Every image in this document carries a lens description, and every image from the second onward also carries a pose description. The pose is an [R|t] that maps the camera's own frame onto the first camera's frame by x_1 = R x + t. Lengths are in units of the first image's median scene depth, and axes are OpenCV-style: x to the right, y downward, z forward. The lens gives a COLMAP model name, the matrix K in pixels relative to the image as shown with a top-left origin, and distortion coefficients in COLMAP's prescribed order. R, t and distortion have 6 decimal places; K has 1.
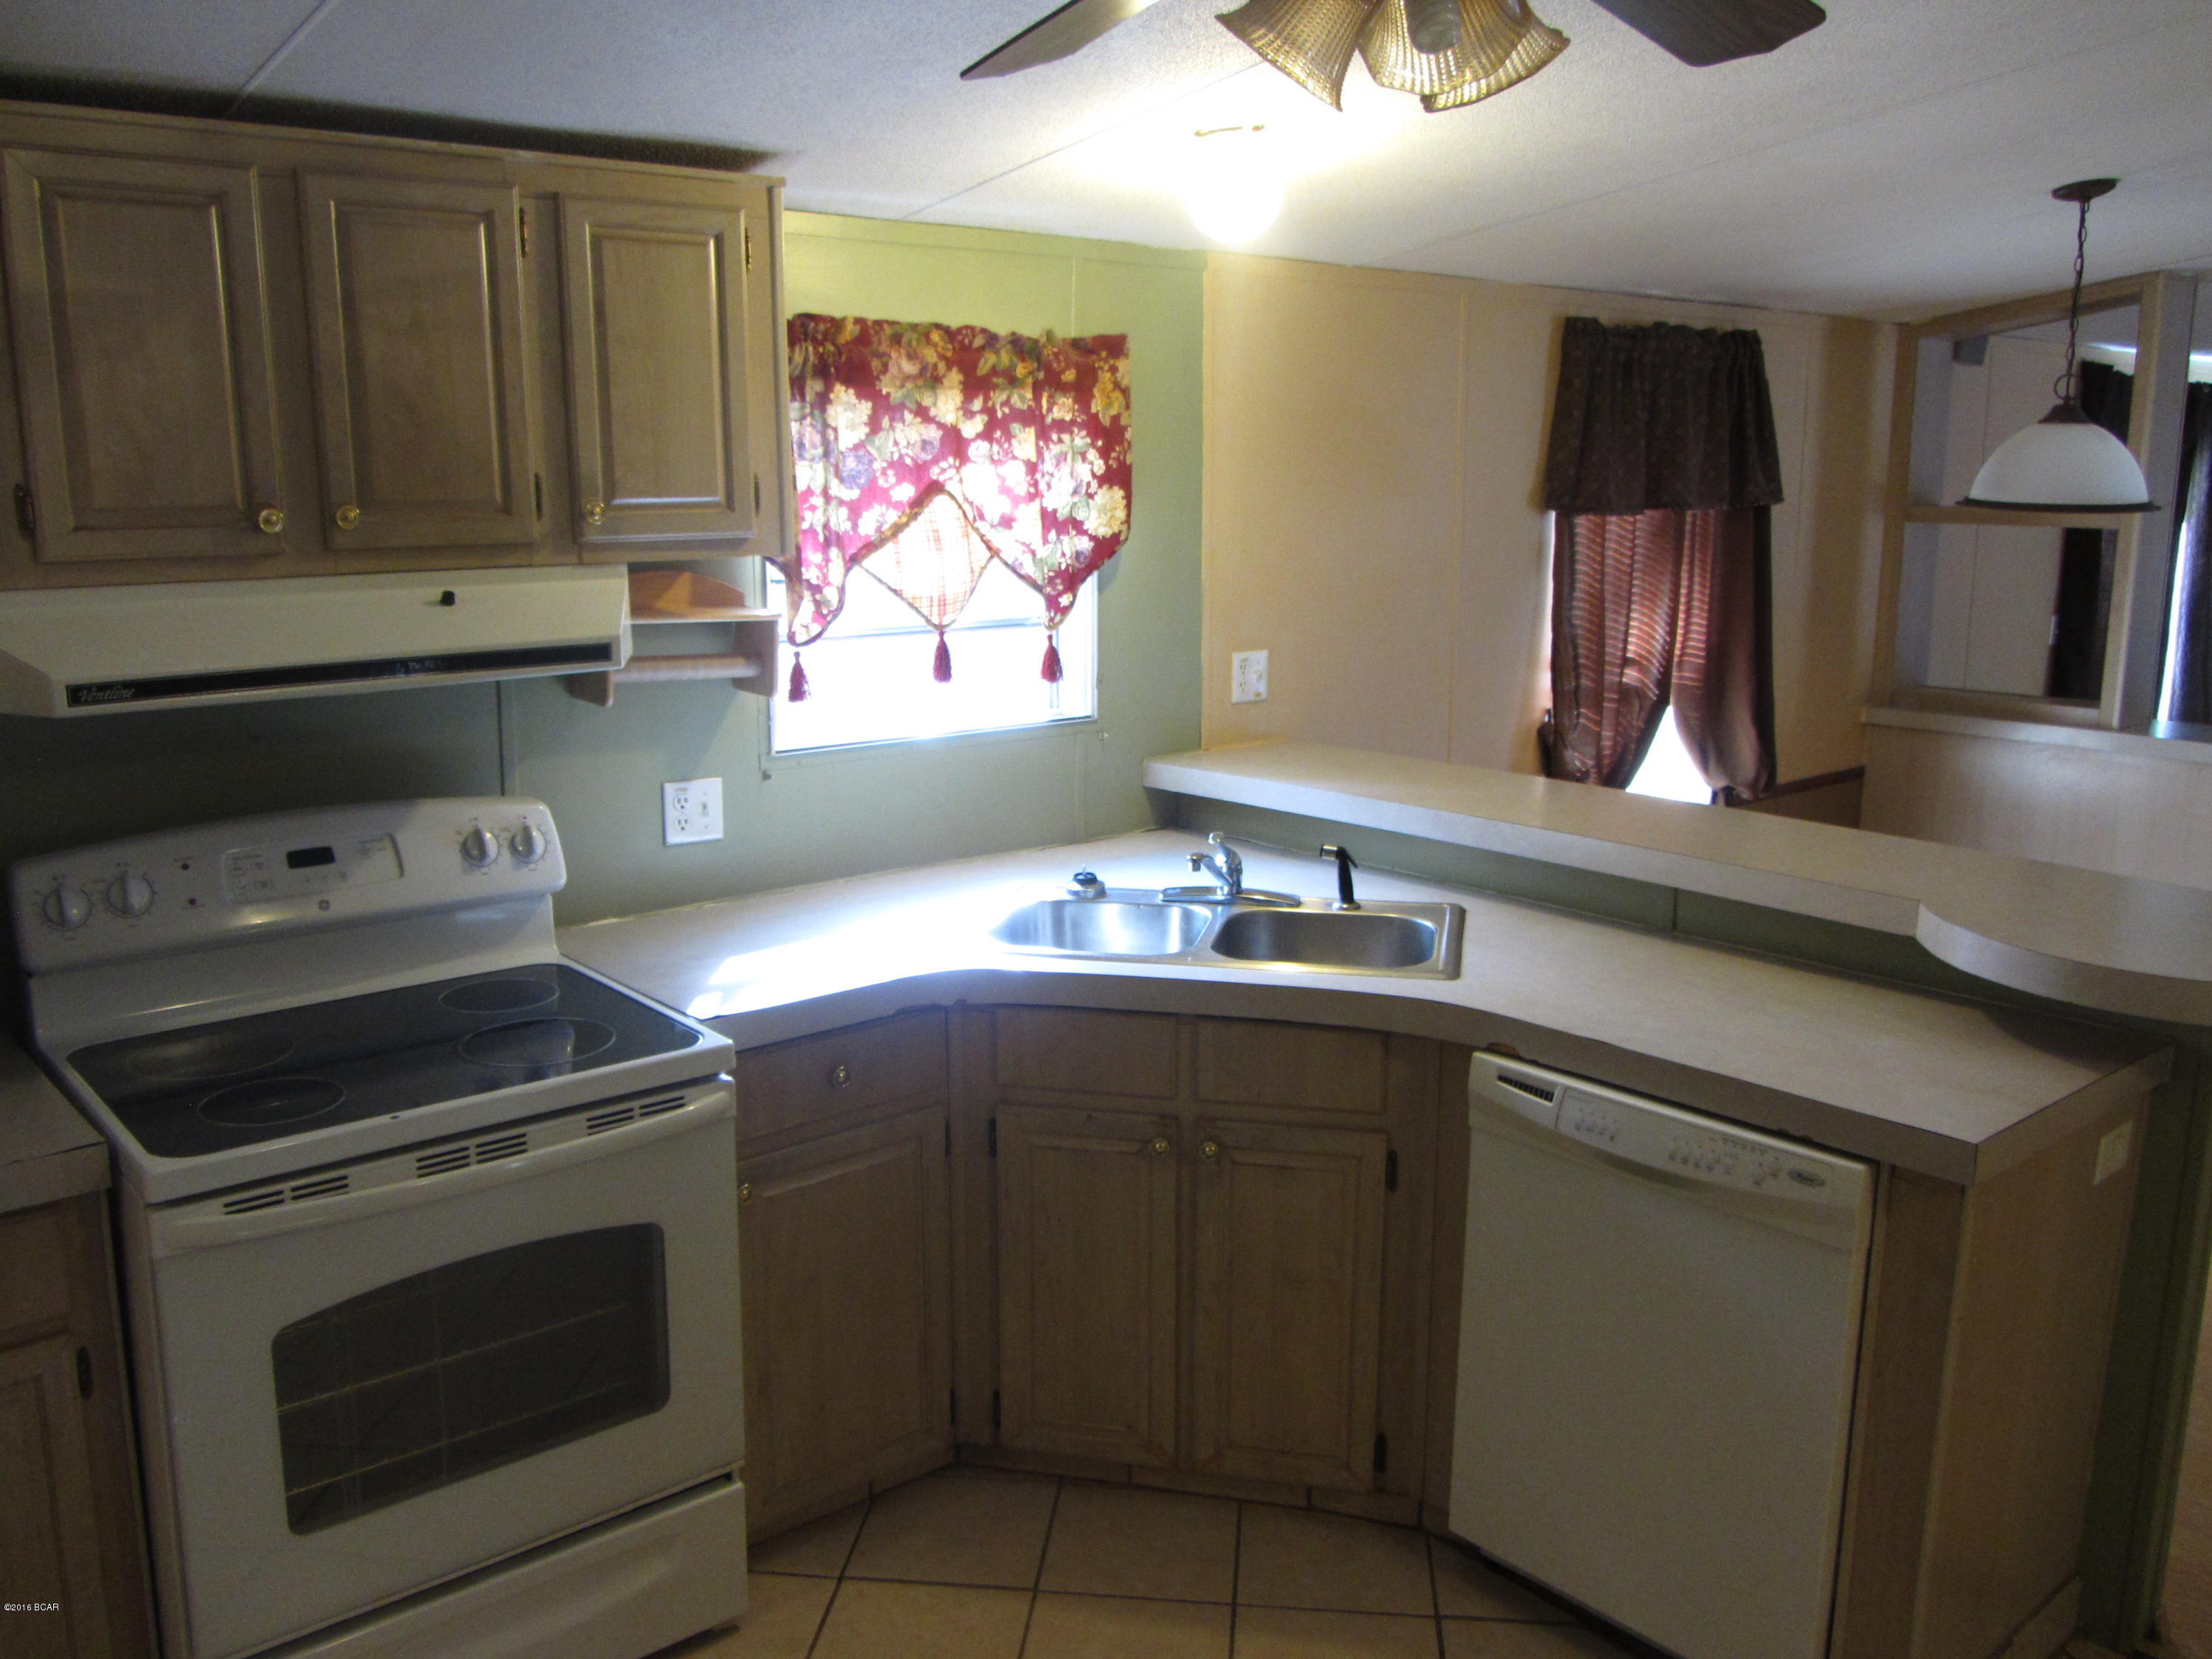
lens RADIAL K [[1830.3, 0, 1104.6], [0, 1830.3, 832.4], [0, 0, 1]] dist [-0.036642, 0.005100]
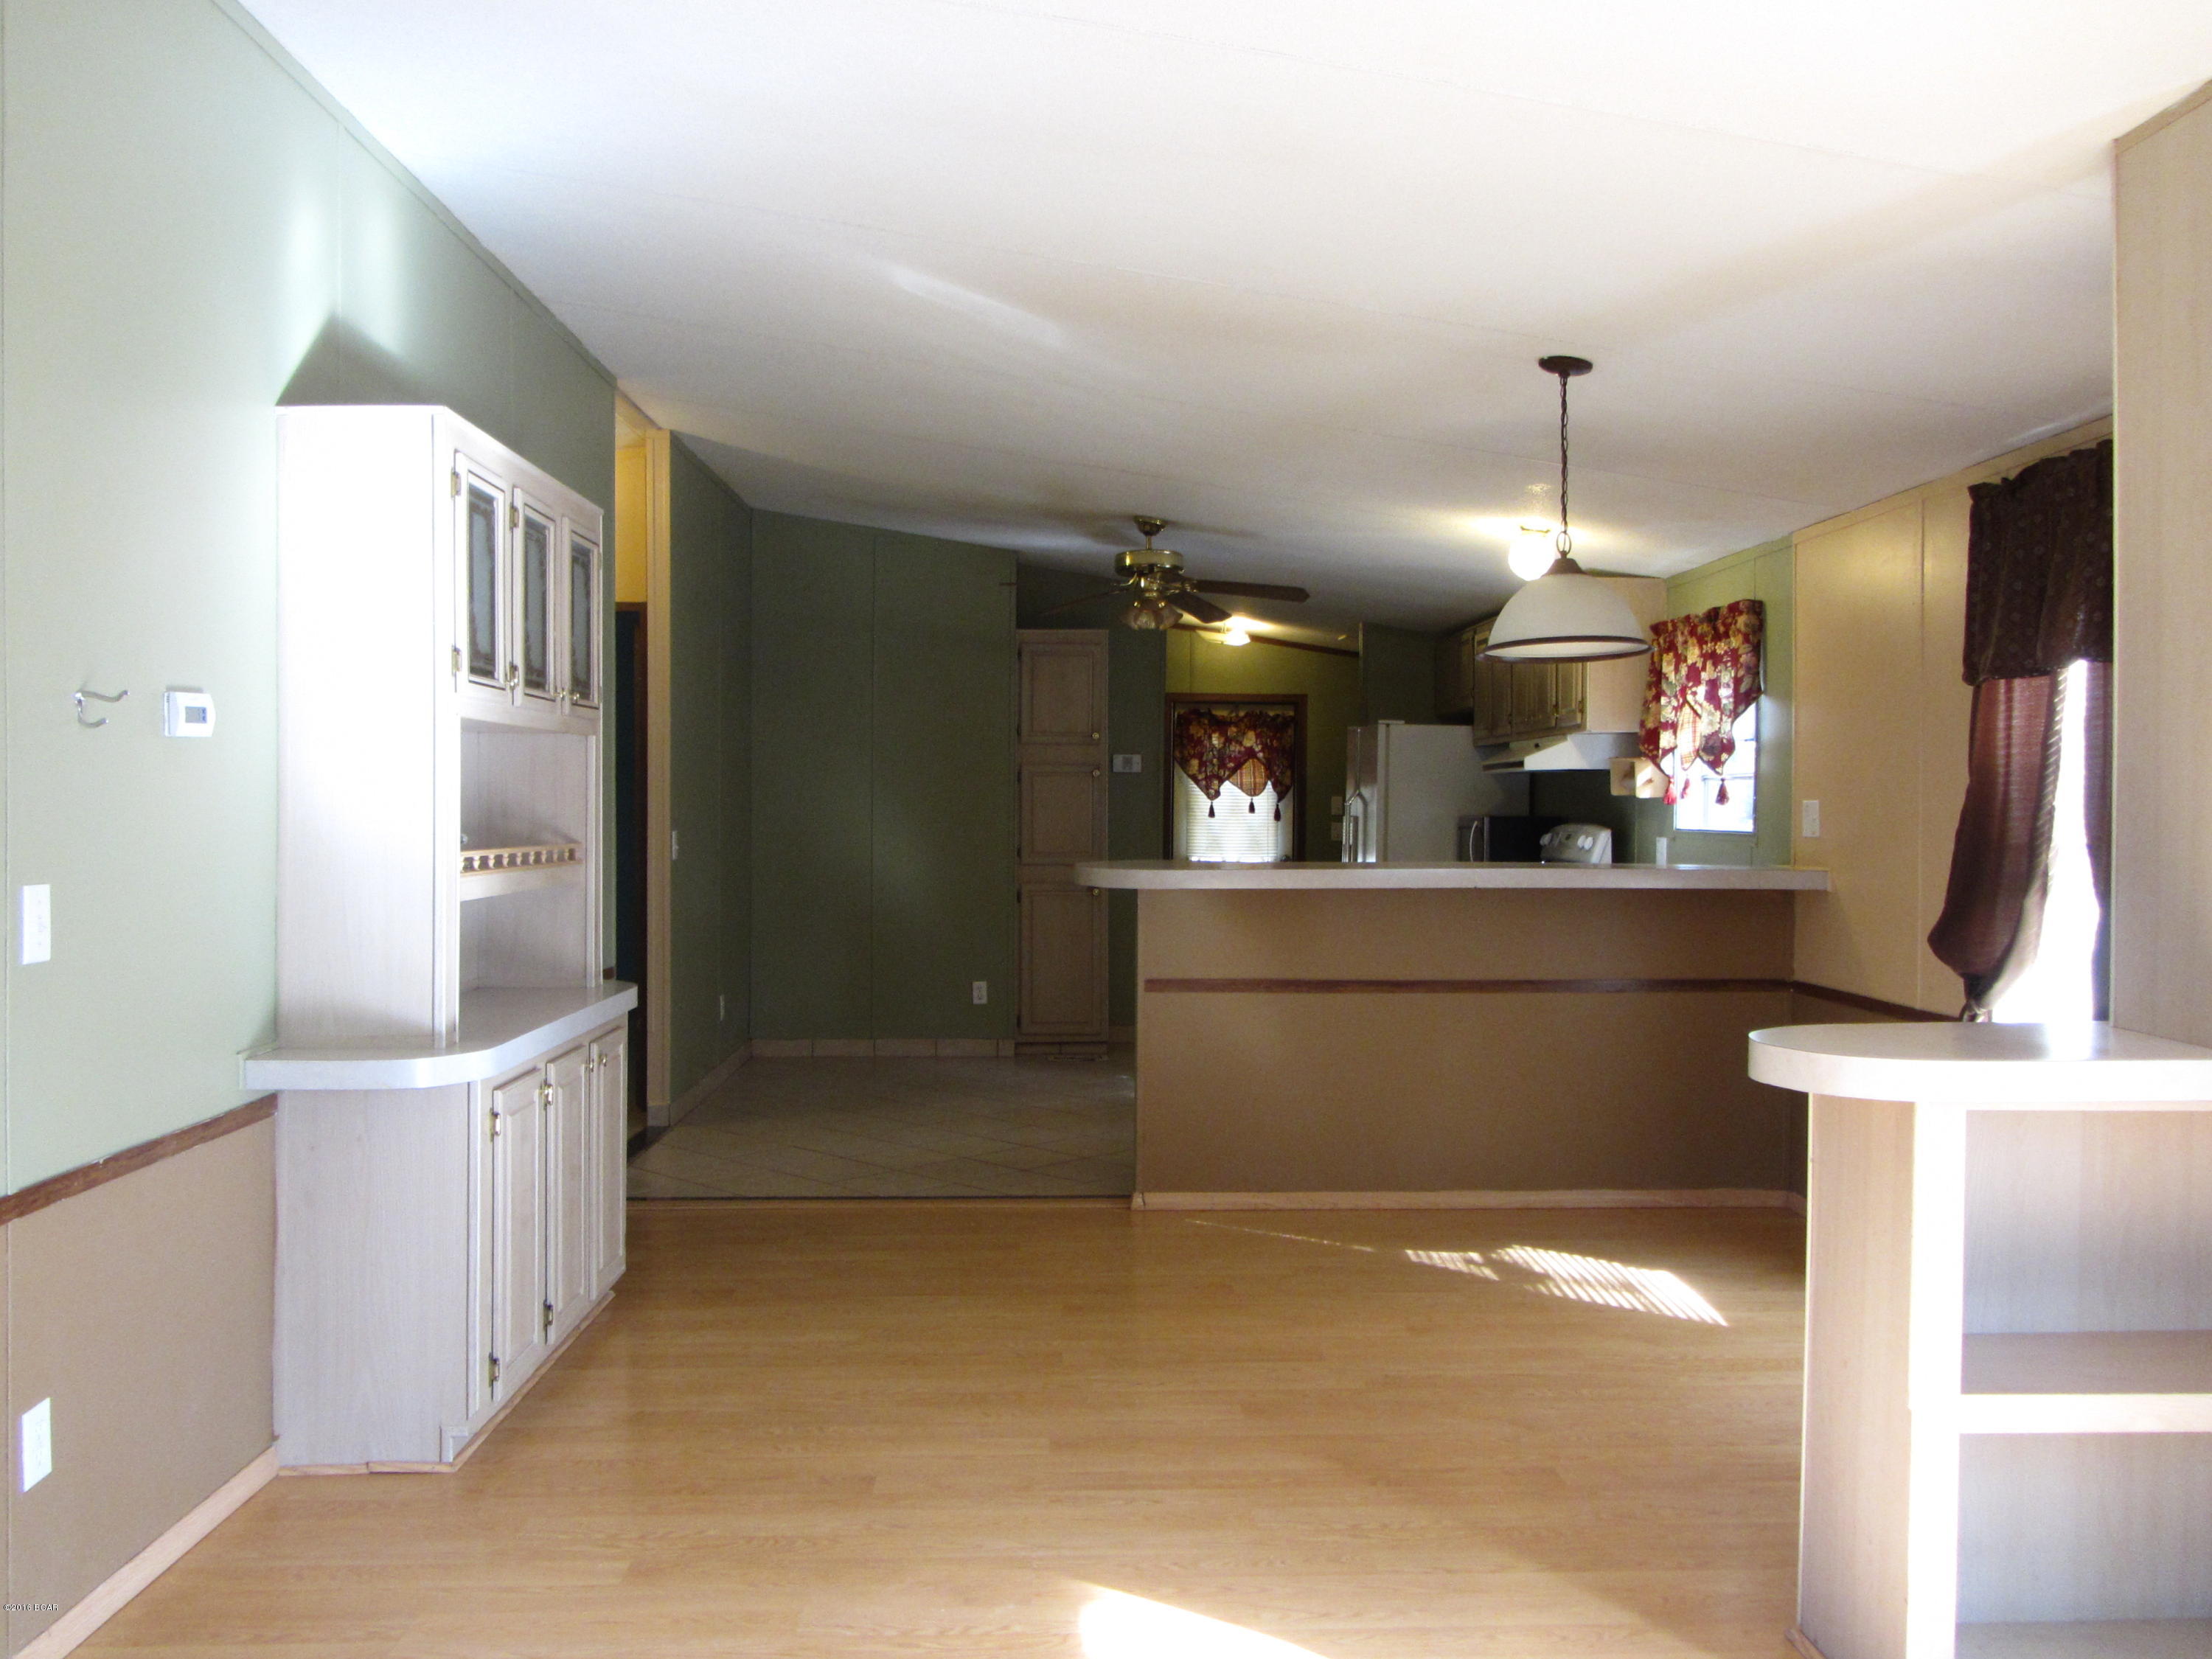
lens RADIAL K [[1830.3, 0, 1092.8], [0, 1830.3, 835.4], [0, 0, 1]] dist [-0.036642, 0.005100]
pose [[-0.624591, -0.002840, -0.780947, 1.766395], [-0.174025, 0.975355, 0.135636, -0.194847], [0.761316, 0.220621, -0.609692, 1.694000]]
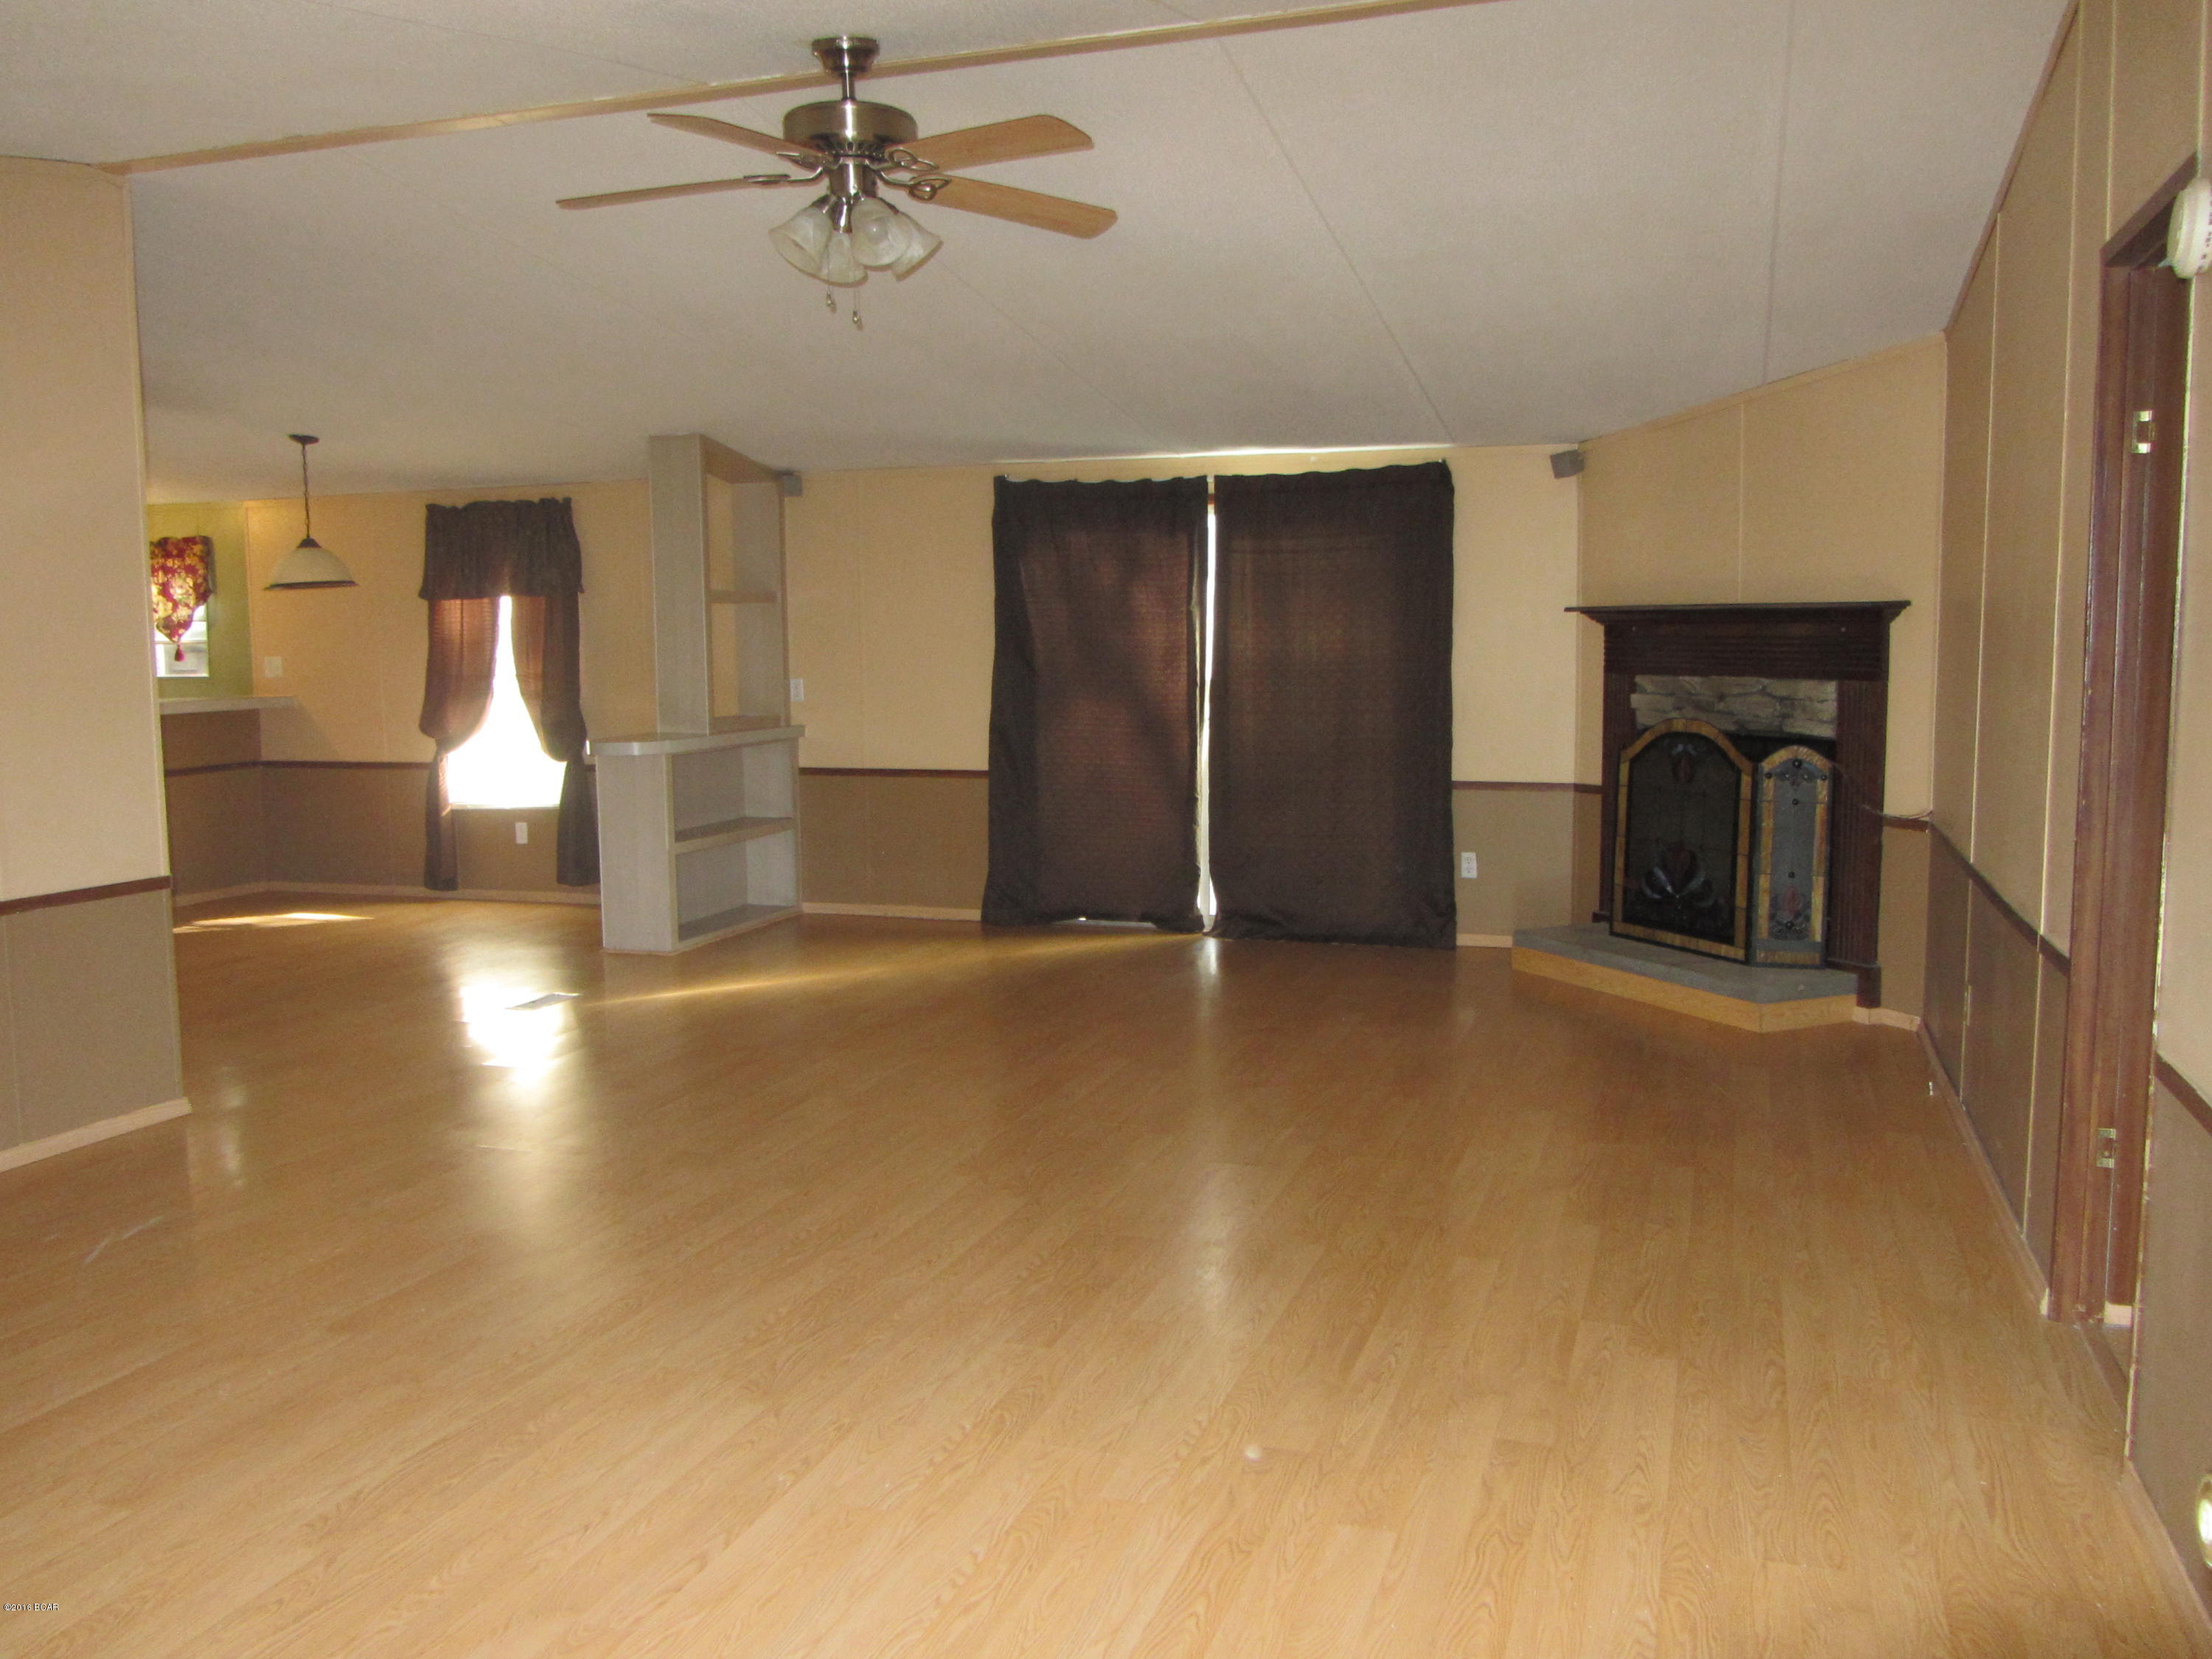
lens RADIAL K [[1830.3, 0, 1117.4], [0, 1830.3, 814.0], [0, 0, 1]] dist [-0.036642, 0.005100]
pose [[0.525889, 0.068271, -0.847809, 3.234992], [-0.157802, 0.987300, -0.018380, -0.029524], [0.835787, 0.143452, 0.529983, 0.813594]]
